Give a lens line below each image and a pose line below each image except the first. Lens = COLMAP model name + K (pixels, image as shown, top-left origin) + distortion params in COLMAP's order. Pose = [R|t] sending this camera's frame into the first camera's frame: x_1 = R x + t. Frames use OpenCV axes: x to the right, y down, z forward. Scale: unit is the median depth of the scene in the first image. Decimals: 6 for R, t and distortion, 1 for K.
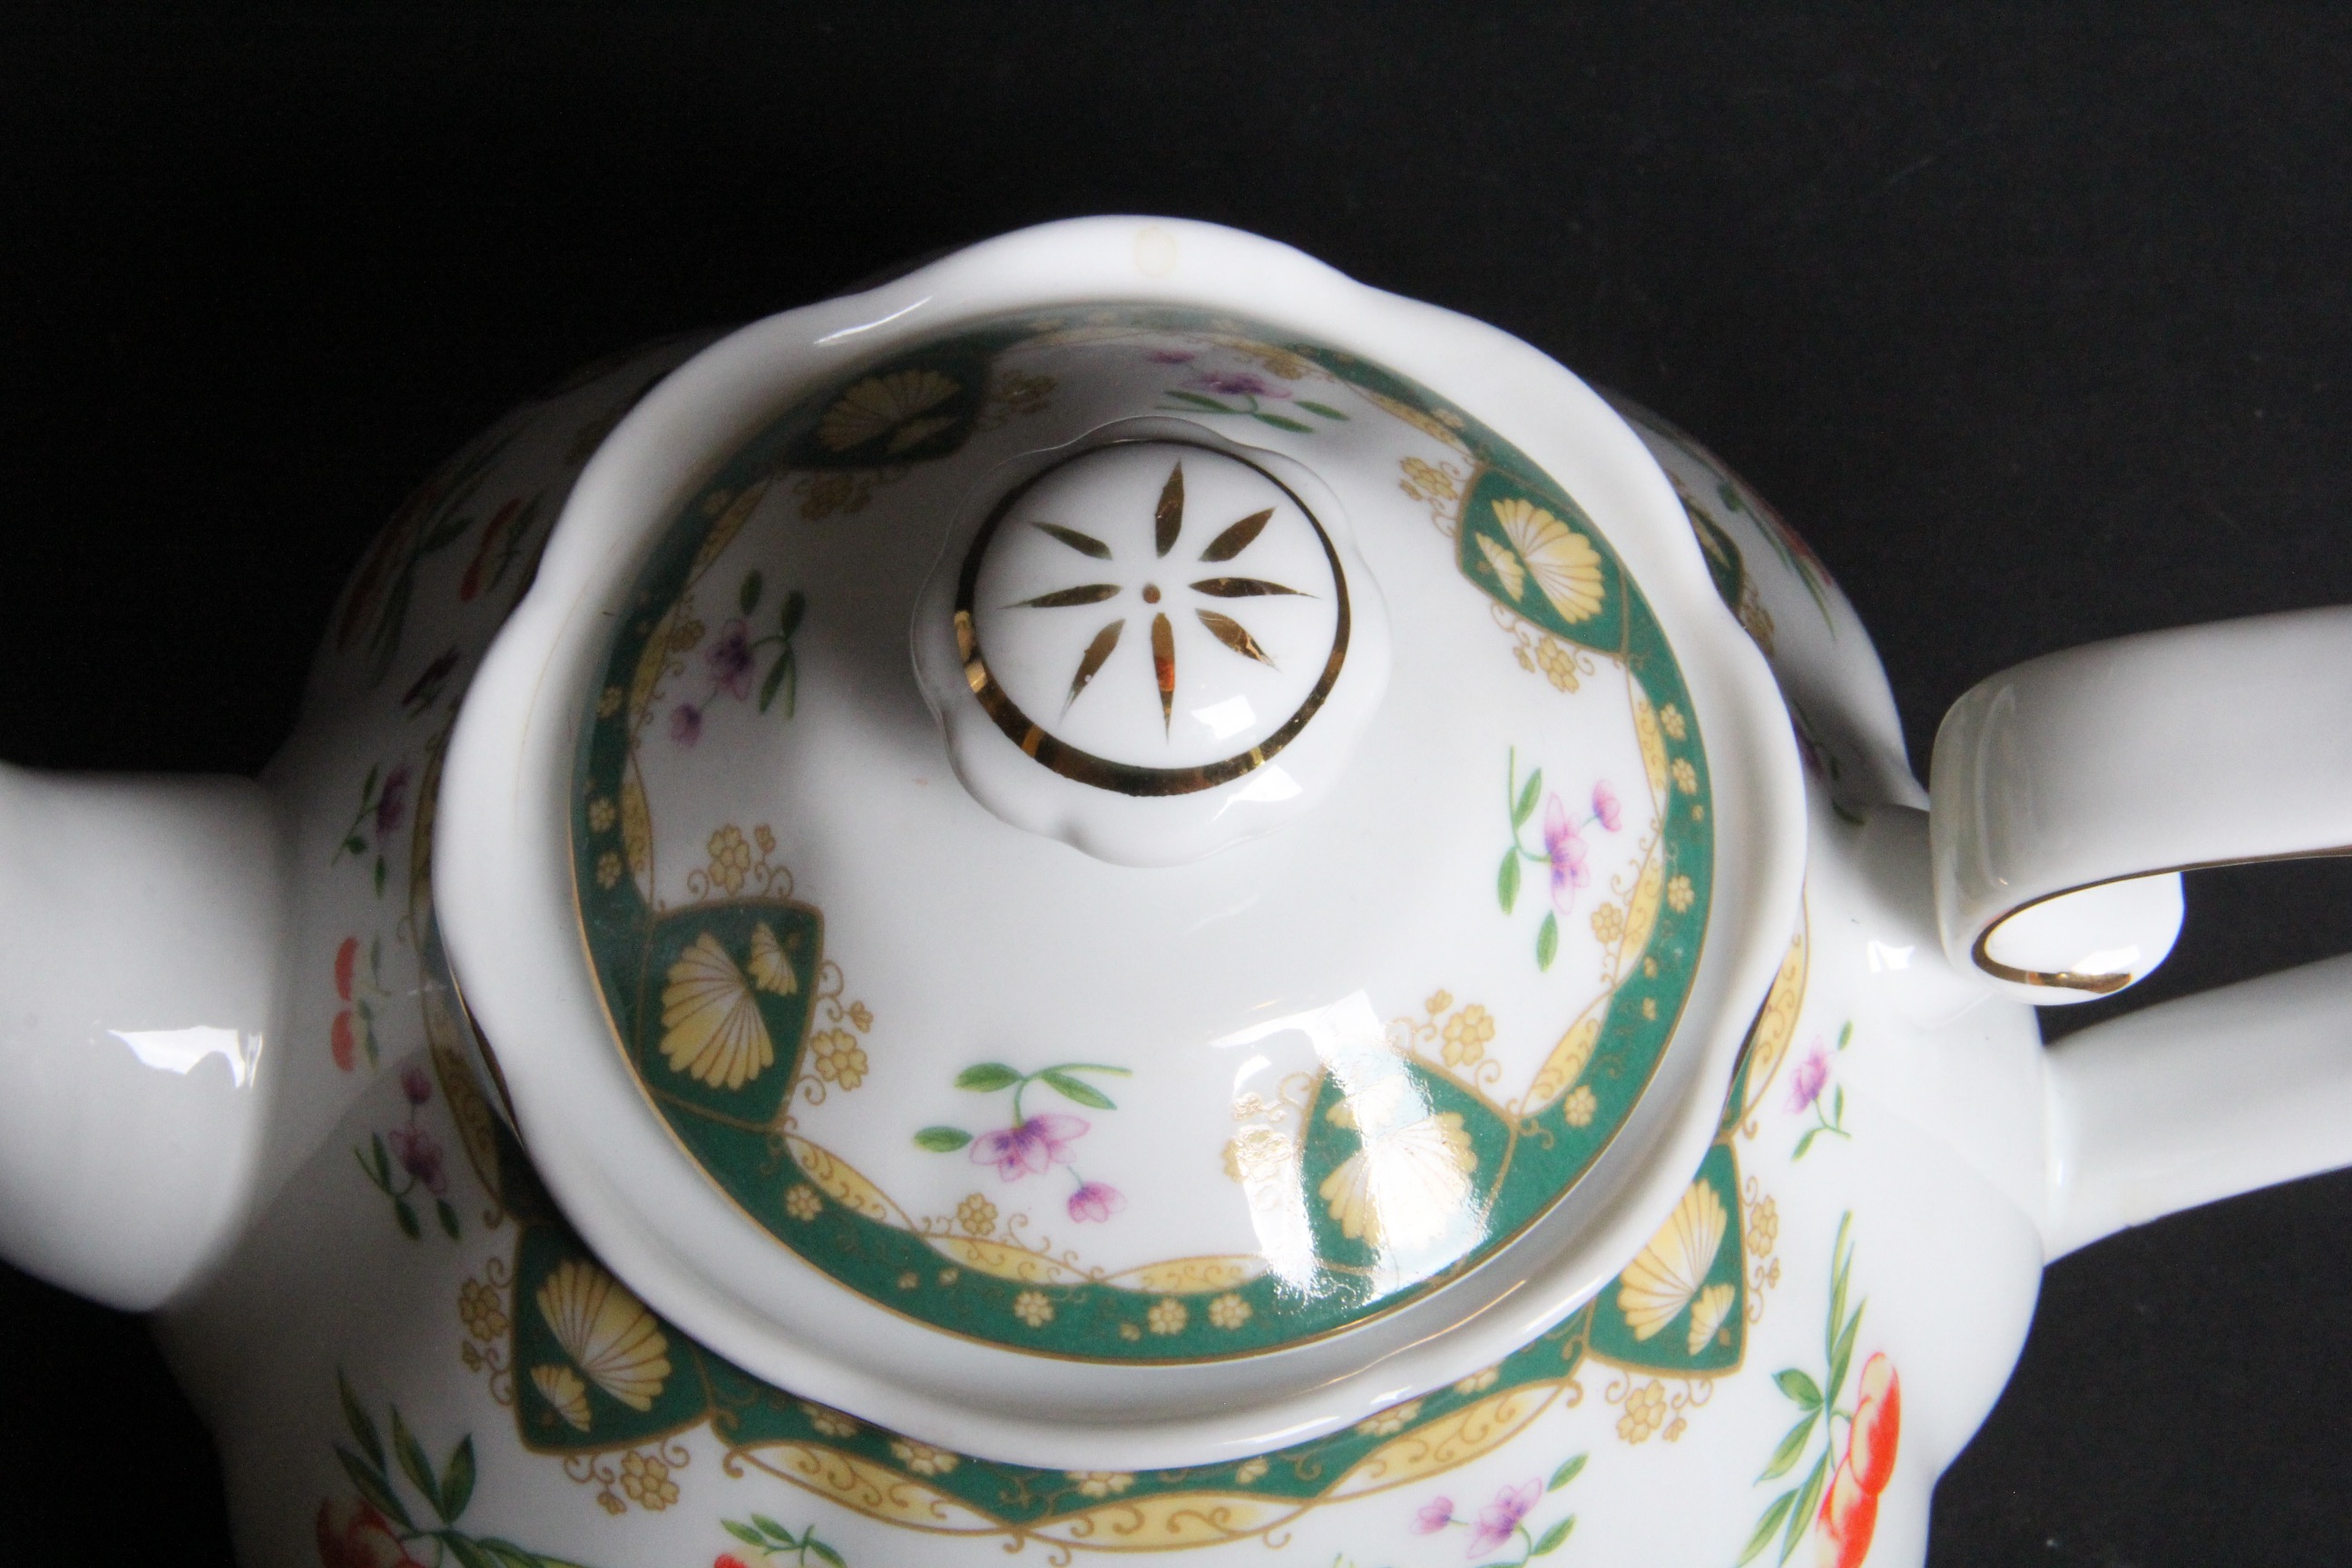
lens RADIAL K [[5493.8, 0, 1174.0], [0, 5493.8, 780.6], [0, 0, 1]] dist [0.126897, 0.000000]
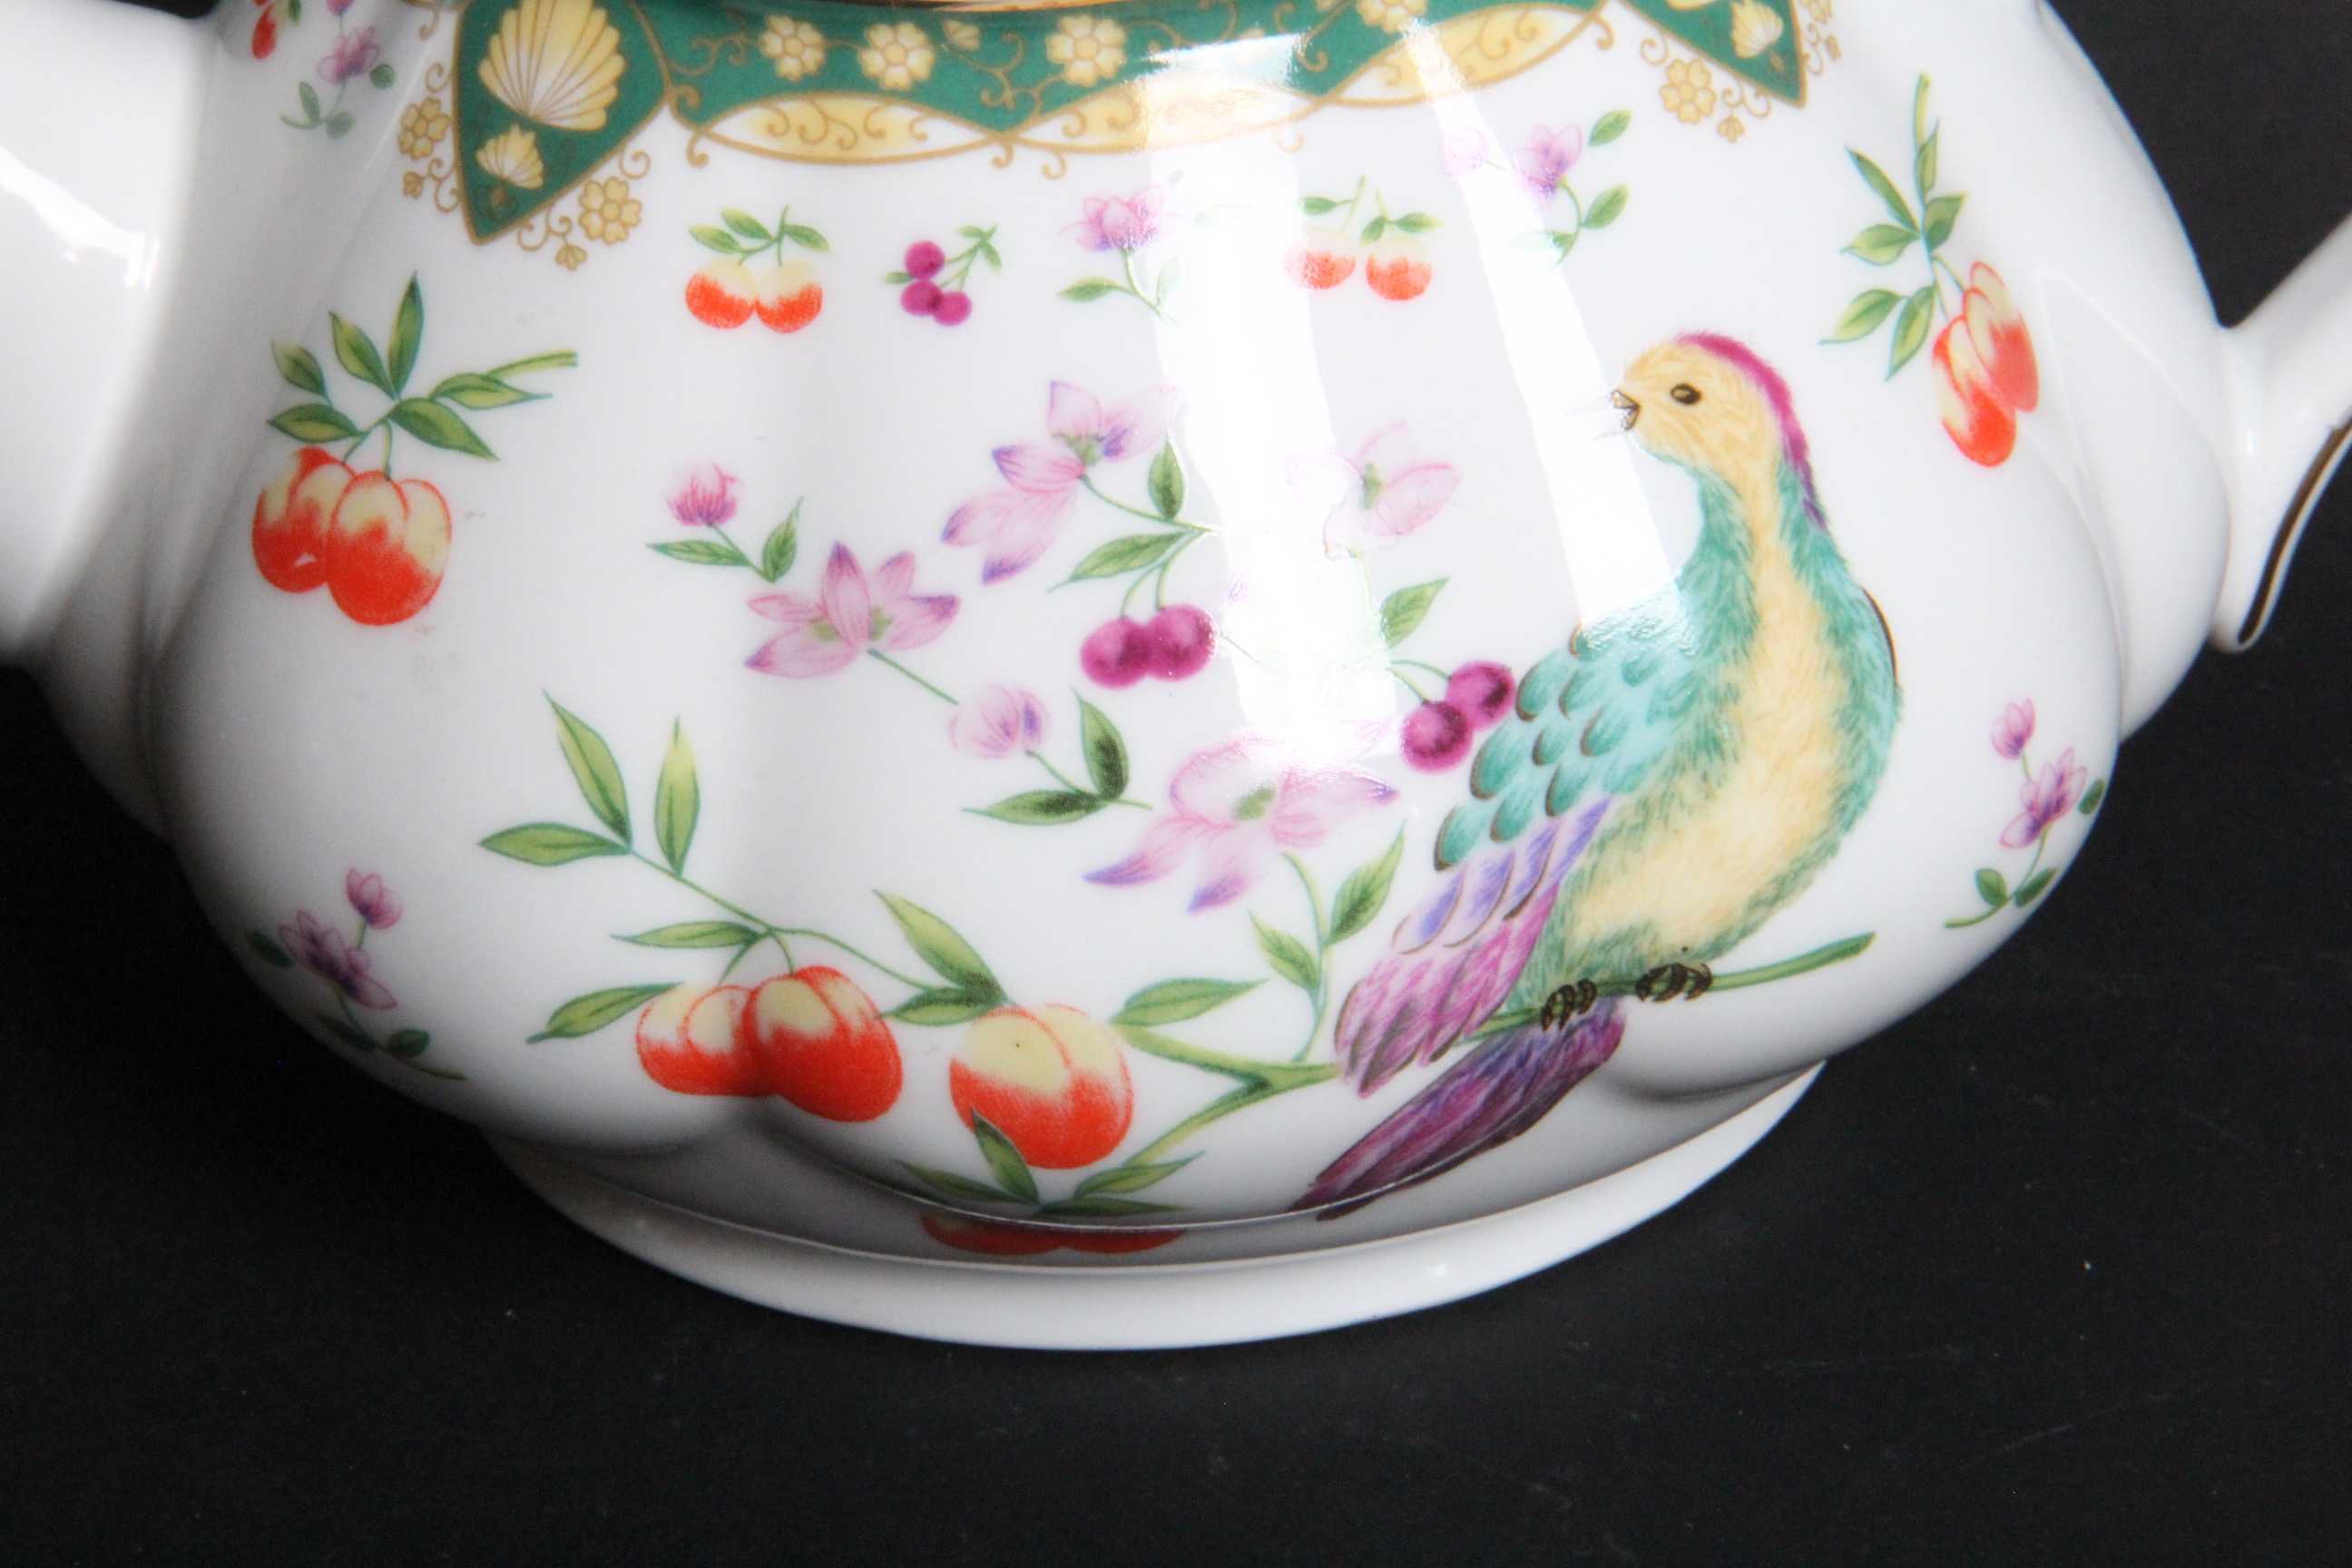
lens RADIAL K [[9582.0, 0, 1164.0], [0, 9582.0, 797.0], [0, 0, 1]] dist [0.430875, 0.000000]
pose [[0.994036, -0.107801, -0.016471, 0.012452], [0.078509, 0.812247, -0.578006, 1.139389], [0.075688, 0.573266, 0.815866, -0.243144]]
